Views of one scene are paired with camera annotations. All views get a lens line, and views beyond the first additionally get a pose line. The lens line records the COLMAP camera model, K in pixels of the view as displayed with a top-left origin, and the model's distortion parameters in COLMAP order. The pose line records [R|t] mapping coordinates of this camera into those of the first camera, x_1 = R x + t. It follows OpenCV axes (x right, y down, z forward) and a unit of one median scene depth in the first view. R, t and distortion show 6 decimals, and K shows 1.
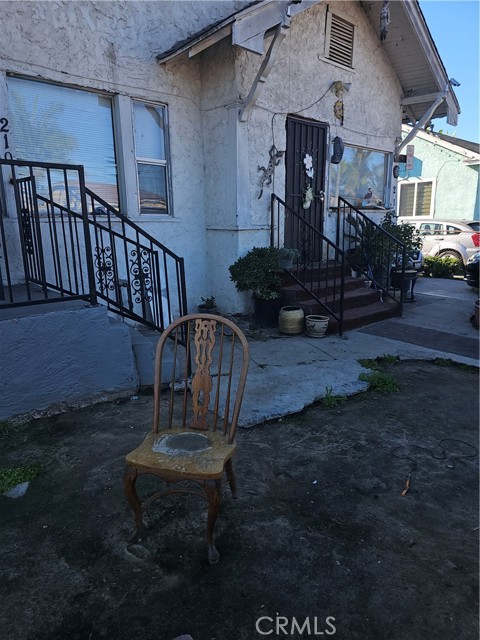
lens RADIAL K [[429.2, 0, 240.3], [0, 429.2, 319.2], [0, 0, 1]] dist [0.040814, -0.036511]
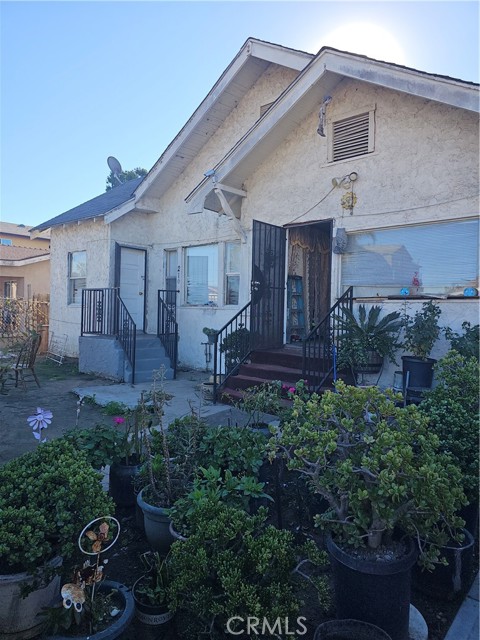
lens RADIAL K [[429.2, 0, 241.9], [0, 429.2, 316.4], [0, 0, 1]] dist [0.040814, -0.036511]
pose [[0.094942, 0.031156, -0.994995, 1.190447], [-0.238605, 0.971087, 0.007640, -0.185386], [0.966465, 0.236685, 0.099631, 0.744424]]
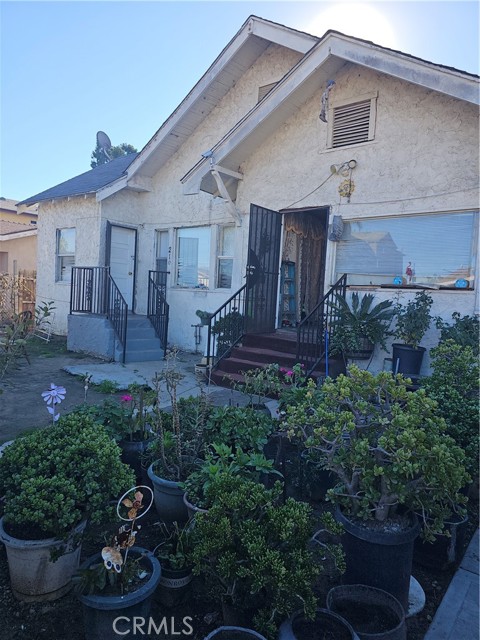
lens RADIAL K [[429.2, 0, 236.9], [0, 429.2, 319.1], [0, 0, 1]] dist [0.040814, -0.036511]
pose [[0.125163, 0.079540, -0.988943, 1.198259], [-0.270222, 0.961830, 0.043159, -0.178281], [0.954628, 0.261832, 0.141879, 0.713750]]
